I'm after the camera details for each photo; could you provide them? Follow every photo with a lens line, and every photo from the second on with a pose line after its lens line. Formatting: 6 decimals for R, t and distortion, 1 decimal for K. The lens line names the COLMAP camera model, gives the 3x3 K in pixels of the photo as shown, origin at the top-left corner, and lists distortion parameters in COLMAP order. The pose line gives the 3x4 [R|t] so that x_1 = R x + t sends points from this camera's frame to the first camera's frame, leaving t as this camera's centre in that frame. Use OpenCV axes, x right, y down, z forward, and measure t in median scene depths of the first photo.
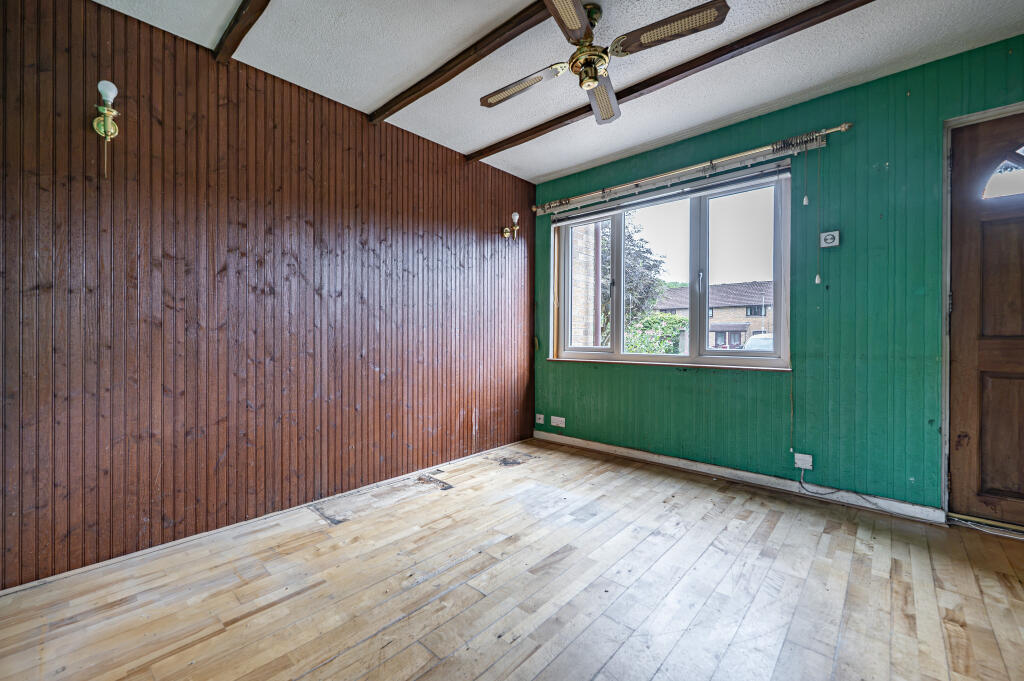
lens RADIAL K [[421.2, 0, 475.5], [0, 421.2, 324.1], [0, 0, 1]] dist [0.000335, 0.000114]
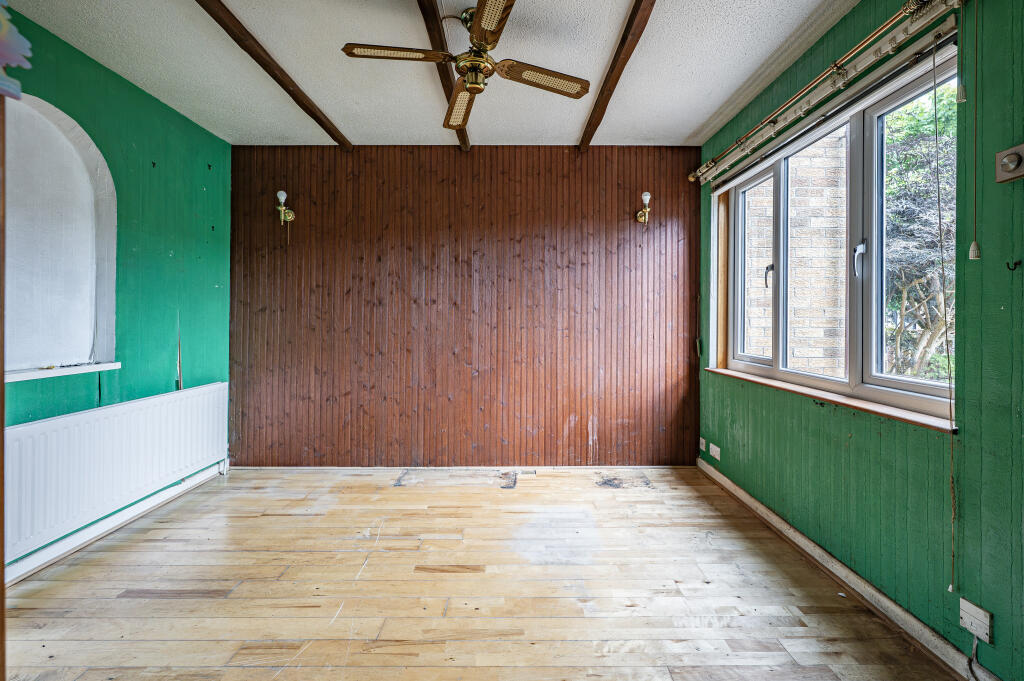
lens RADIAL K [[456.1, 0, 516.0], [0, 456.1, 298.9], [0, 0, 1]] dist [0.000633, 0.000105]
pose [[0.707514, -0.026601, -0.706199, 0.751526], [0.016224, 0.999639, -0.021400, -0.046495], [0.706513, 0.003684, 0.707690, 0.227099]]
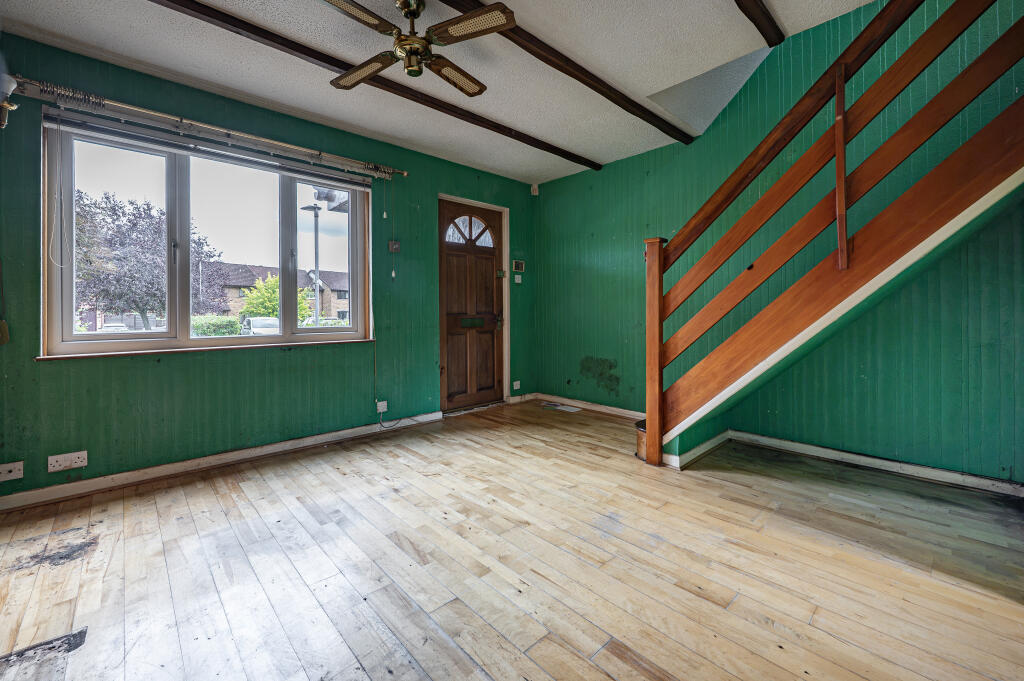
lens RADIAL K [[419.9, 0, 513.0], [0, 419.9, 302.8], [0, 0, 1]] dist [0.000805, 0.000100]
pose [[0.040638, 0.022370, 0.998923, -0.530242], [-0.021815, 0.999531, -0.021496, 0.010709], [-0.998936, -0.020917, 0.041107, 0.502558]]
